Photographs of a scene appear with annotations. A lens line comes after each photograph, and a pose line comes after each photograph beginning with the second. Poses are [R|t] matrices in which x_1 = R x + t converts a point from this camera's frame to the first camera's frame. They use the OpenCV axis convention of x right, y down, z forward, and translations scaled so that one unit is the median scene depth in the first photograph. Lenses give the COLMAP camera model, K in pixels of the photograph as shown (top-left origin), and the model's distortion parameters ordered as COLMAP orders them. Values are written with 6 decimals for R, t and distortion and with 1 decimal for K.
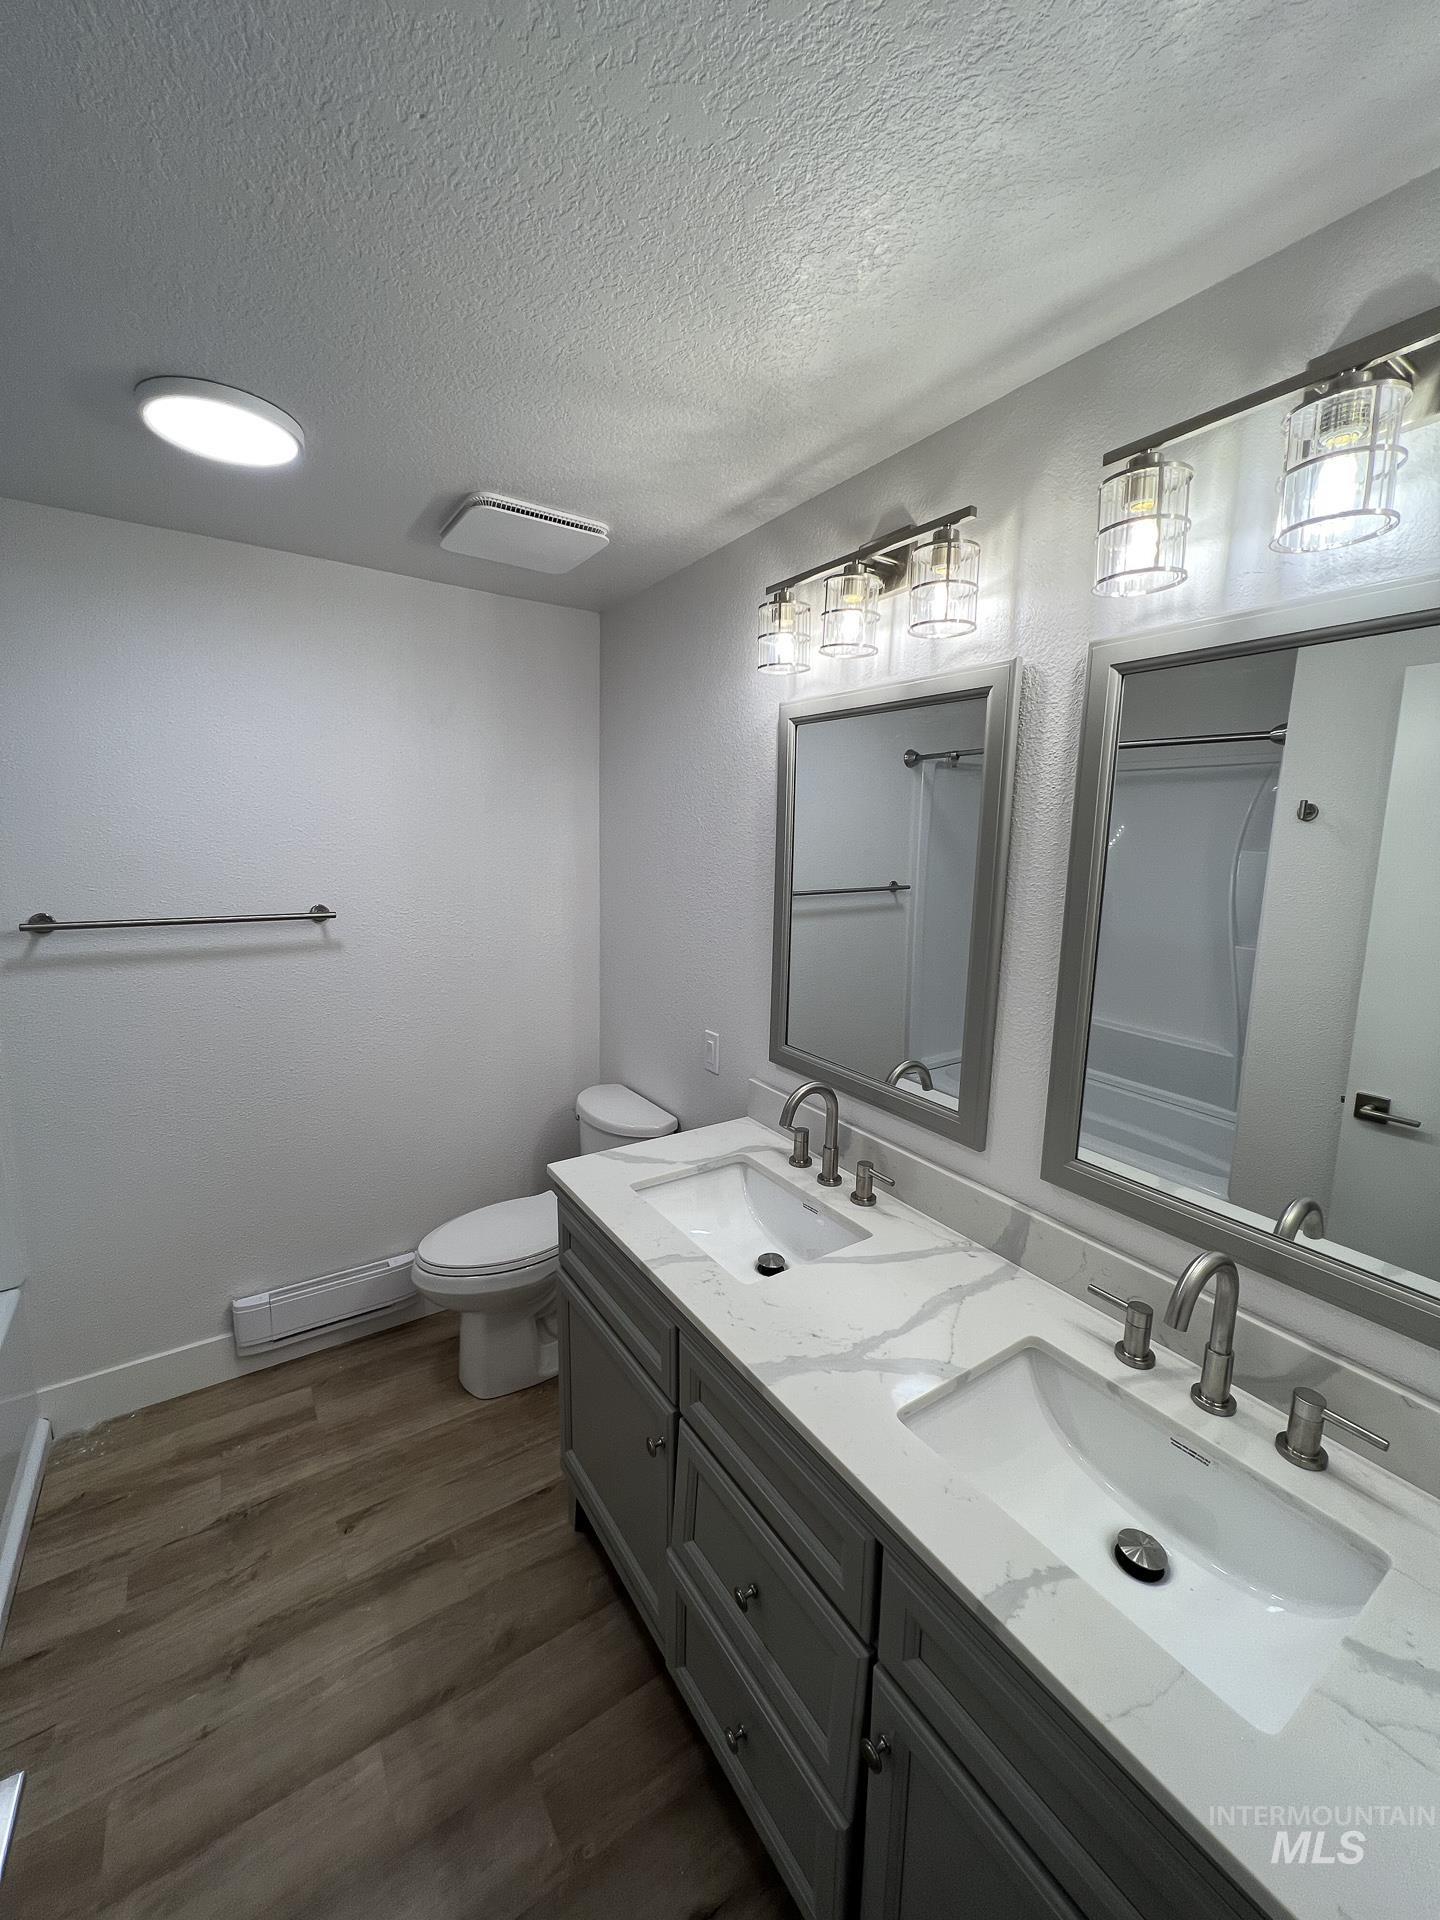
lens RADIAL K [[771.3, 0, 724.3], [0, 771.3, 956.7], [0, 0, 1]] dist [-0.000208, 0.000951]
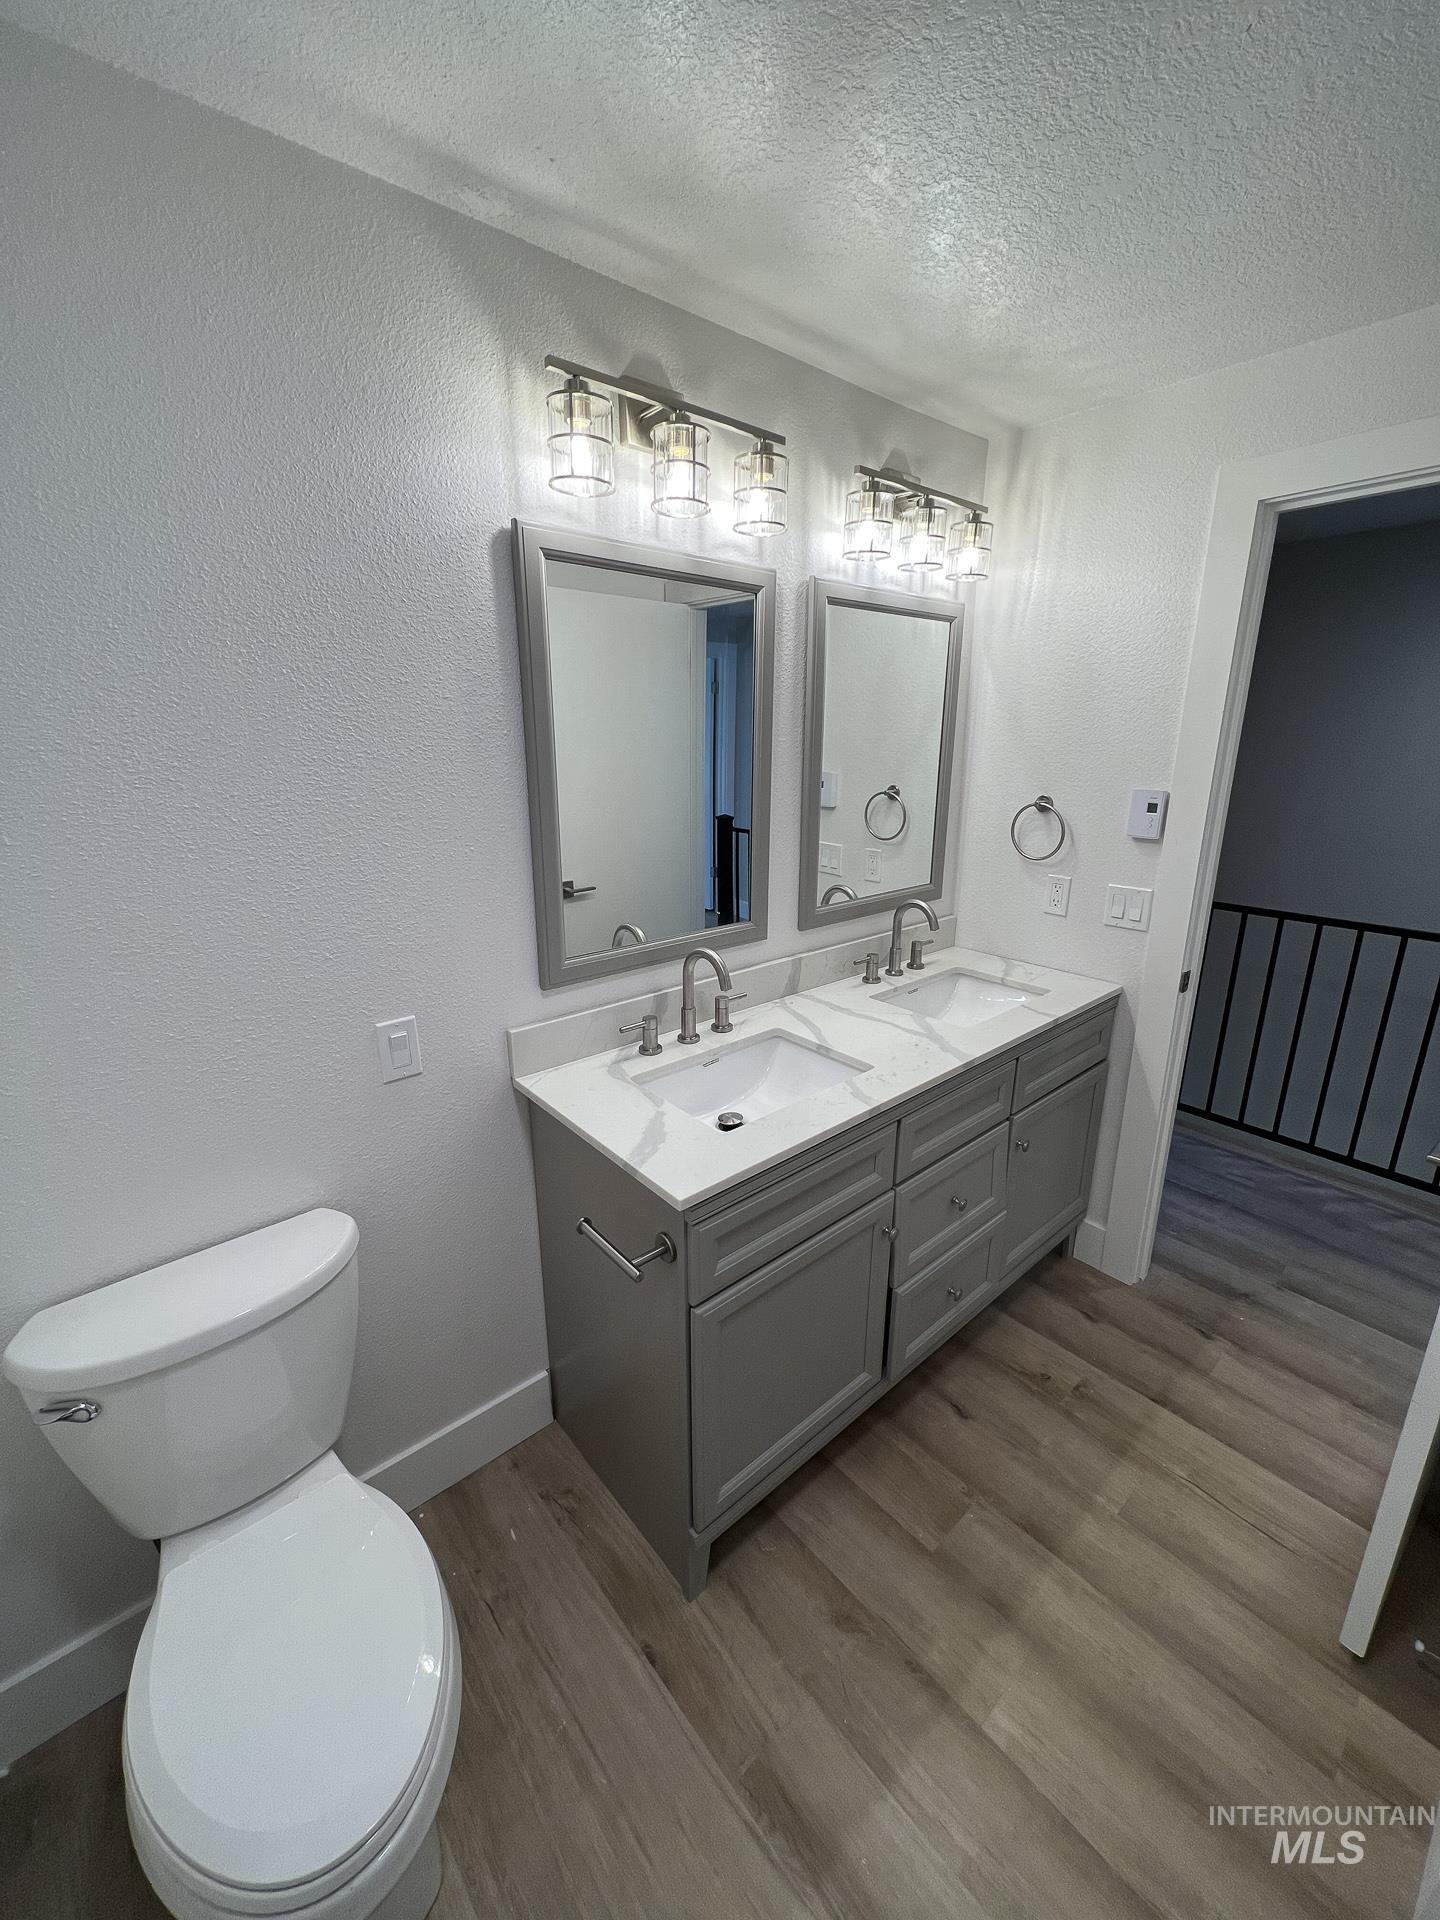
lens RADIAL K [[771.3, 0, 726.4], [0, 771.3, 950.8], [0, 0, 1]] dist [-0.000208, 0.000951]
pose [[-0.128318, -0.295274, 0.946756, -1.003264], [0.155431, 0.936863, 0.313255, -0.177855], [-0.979477, 0.187351, -0.074322, 1.192439]]
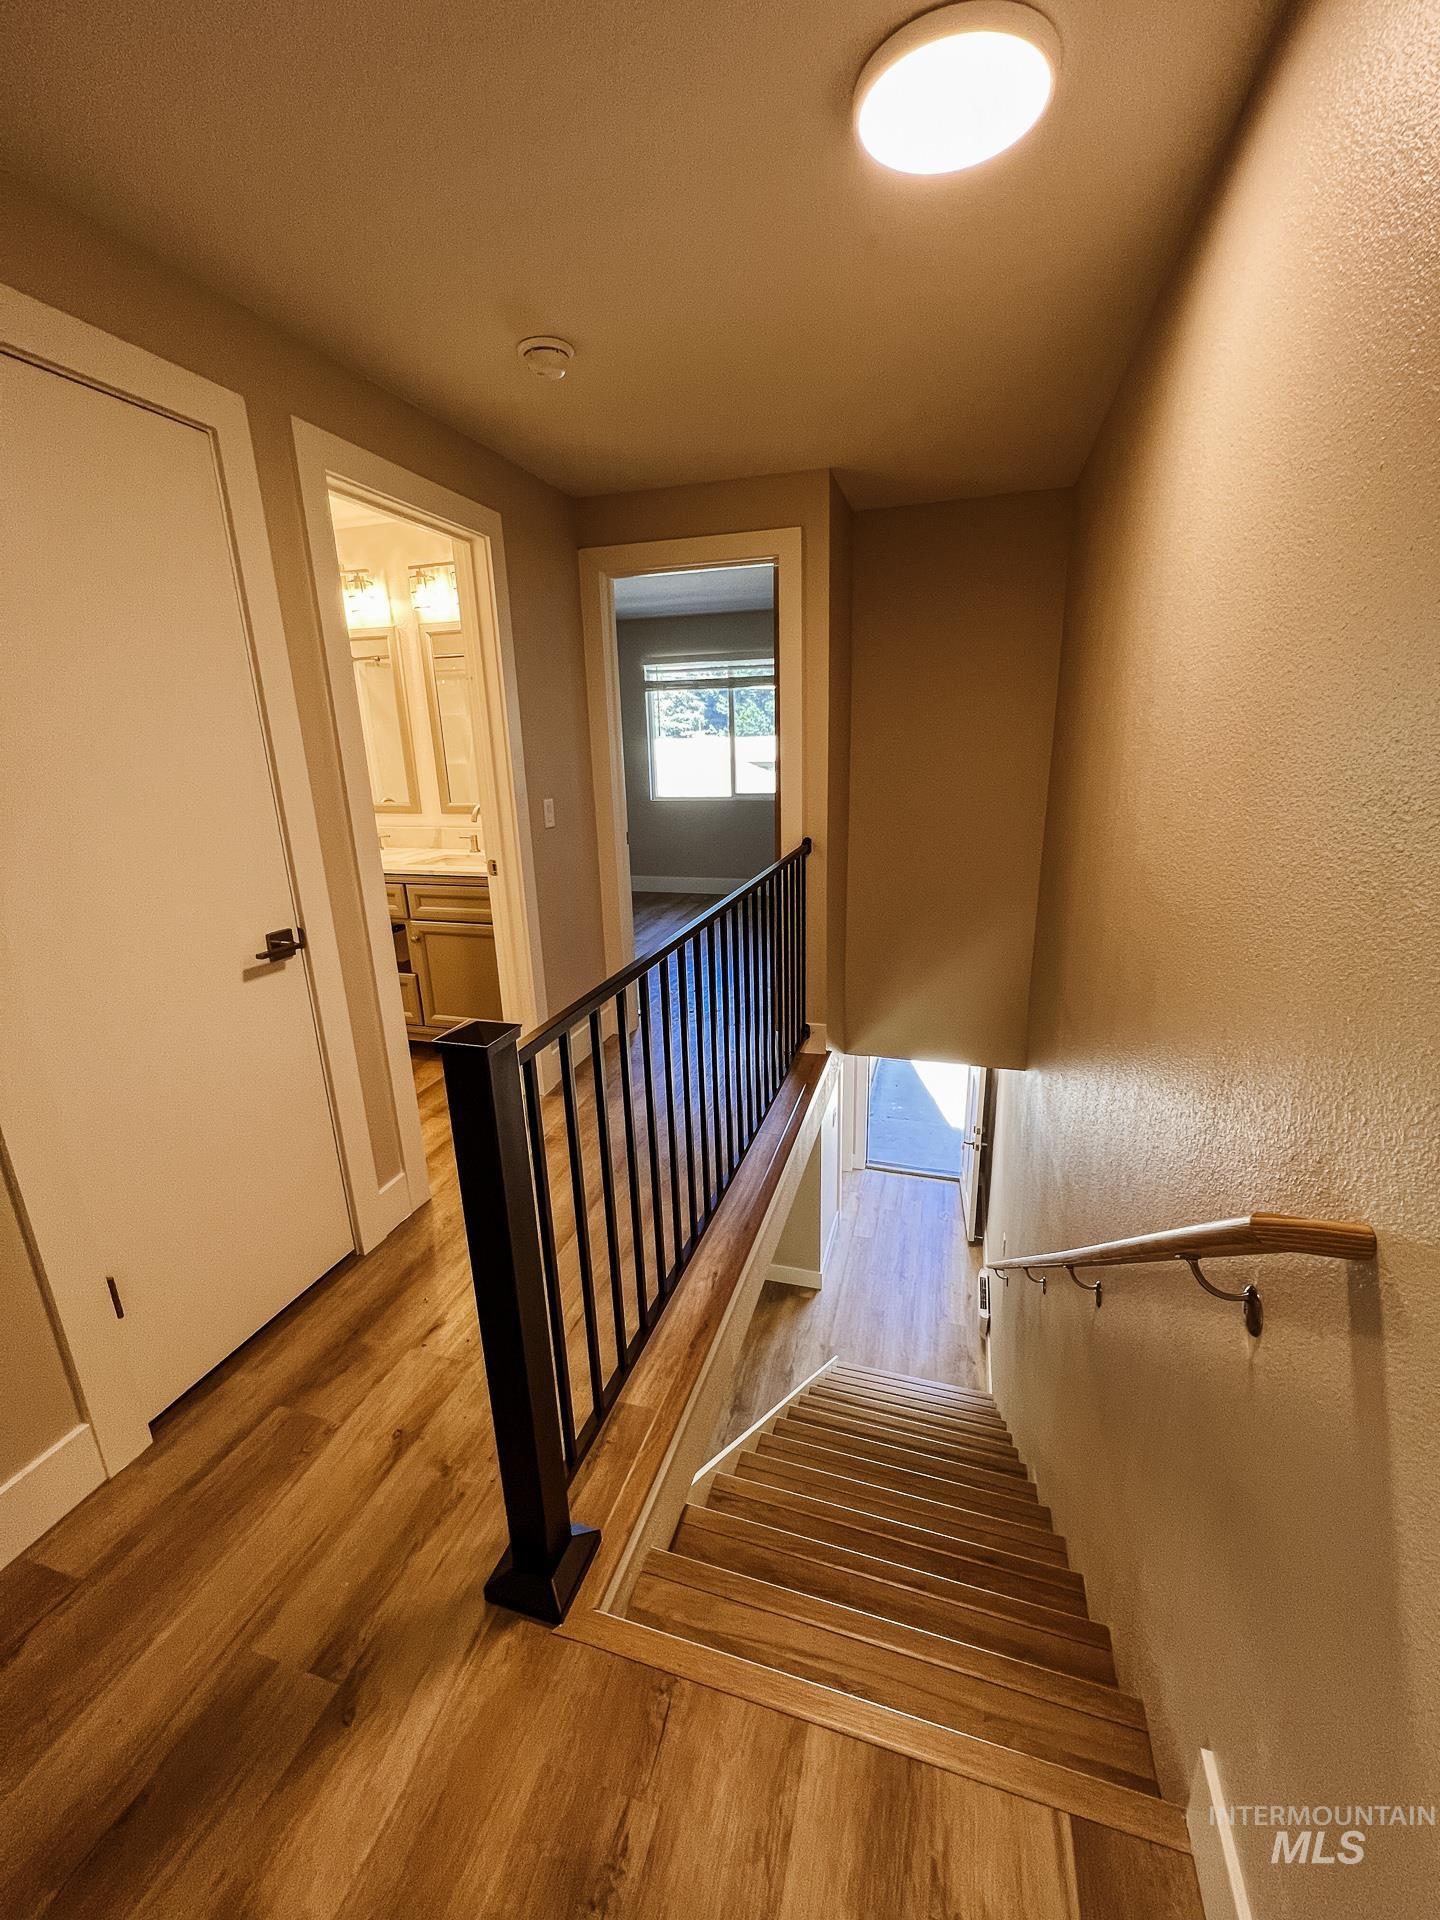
lens RADIAL K [[771.3, 0, 722.8], [0, 771.3, 958.3], [0, 0, 1]] dist [-0.000208, 0.000951]
pose [[0.776398, -0.212434, 0.593361, -0.565186], [0.141269, 0.976184, 0.164644, 0.459357], [-0.614206, -0.044005, 0.787918, -1.830176]]
